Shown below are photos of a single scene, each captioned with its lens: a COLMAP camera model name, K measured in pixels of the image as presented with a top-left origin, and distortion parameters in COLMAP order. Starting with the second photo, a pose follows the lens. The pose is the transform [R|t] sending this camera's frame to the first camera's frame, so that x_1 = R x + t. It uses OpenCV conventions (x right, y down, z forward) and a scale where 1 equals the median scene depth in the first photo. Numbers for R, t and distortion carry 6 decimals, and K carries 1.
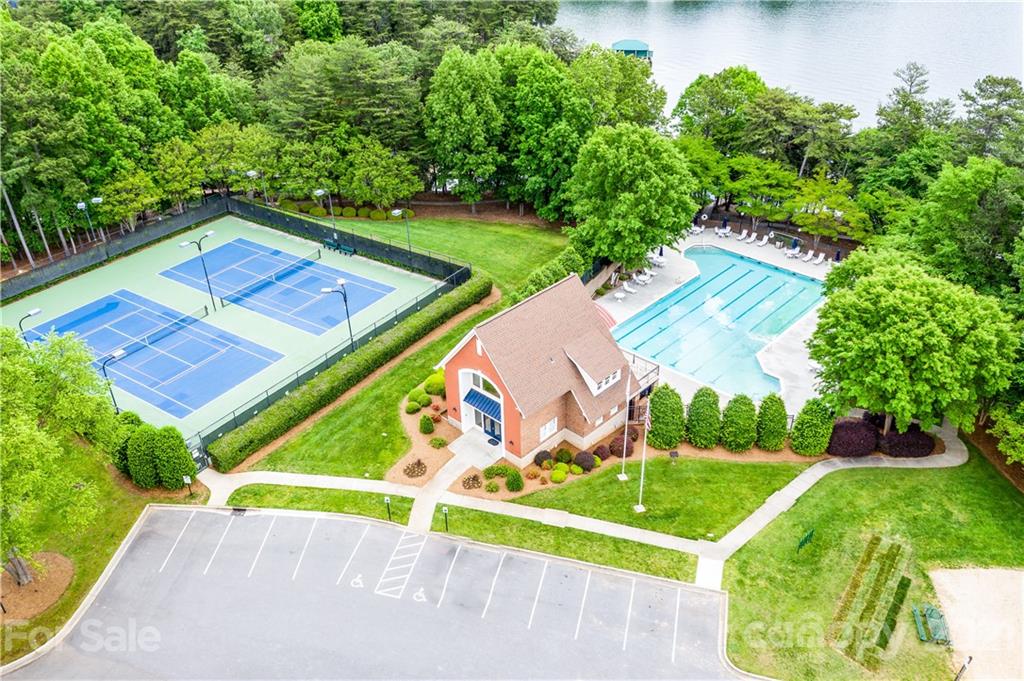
lens RADIAL K [[804.1, 0, 512.0], [0, 804.1, 340.5], [0, 0, 1]] dist [0.006636, -0.000802]
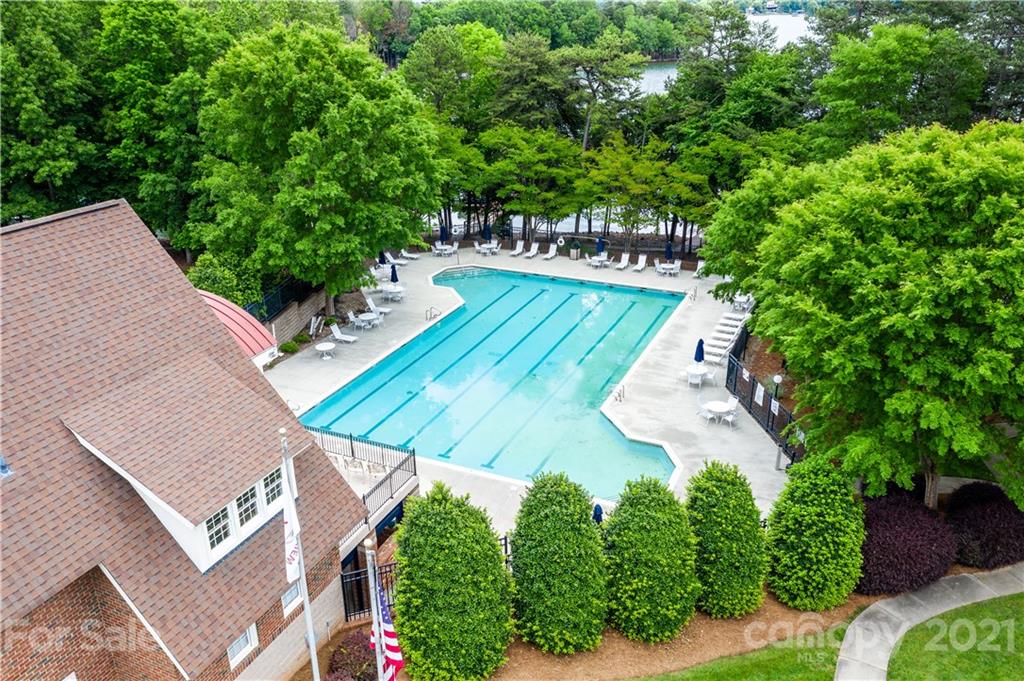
lens RADIAL K [[804.1, 0, 512.0], [0, 804.1, 340.5], [0, 0, 1]] dist [0.006636, -0.000802]
pose [[0.944301, -0.116281, 0.307854, 0.093148], [0.165600, 0.976321, -0.139187, 0.034862], [-0.284380, 0.182415, 0.941198, 0.500223]]
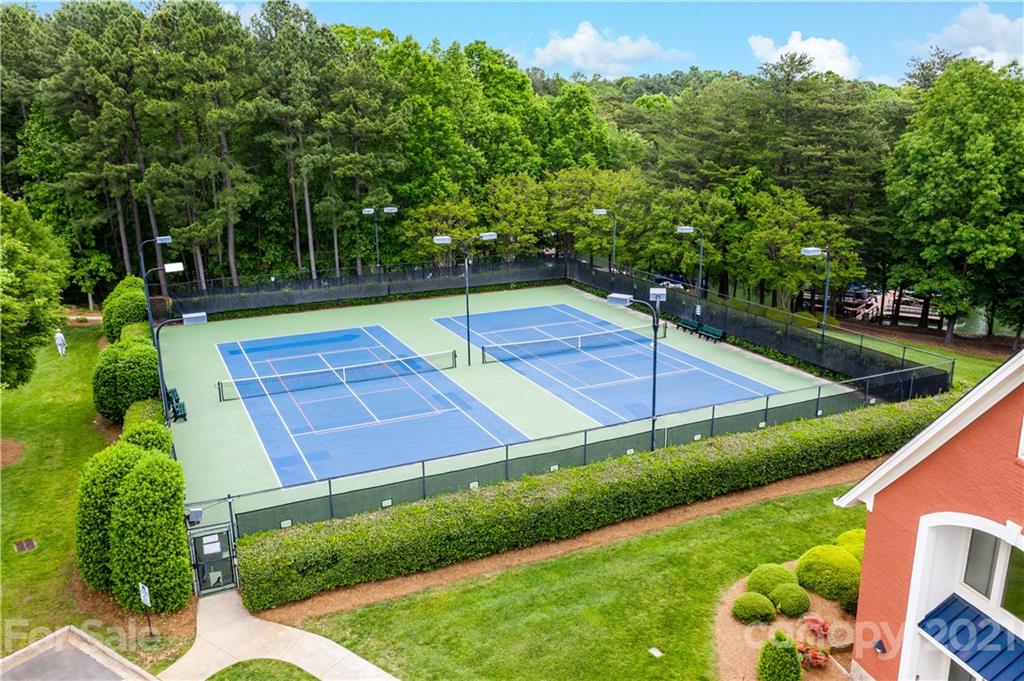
lens RADIAL K [[804.1, 0, 512.0], [0, 804.1, 340.5], [0, 0, 1]] dist [0.006636, -0.000802]
pose [[0.860204, 0.146096, -0.488575, -0.044572], [-0.273202, 0.941016, -0.199623, 0.057208], [0.430593, 0.305196, 0.849379, 0.478440]]
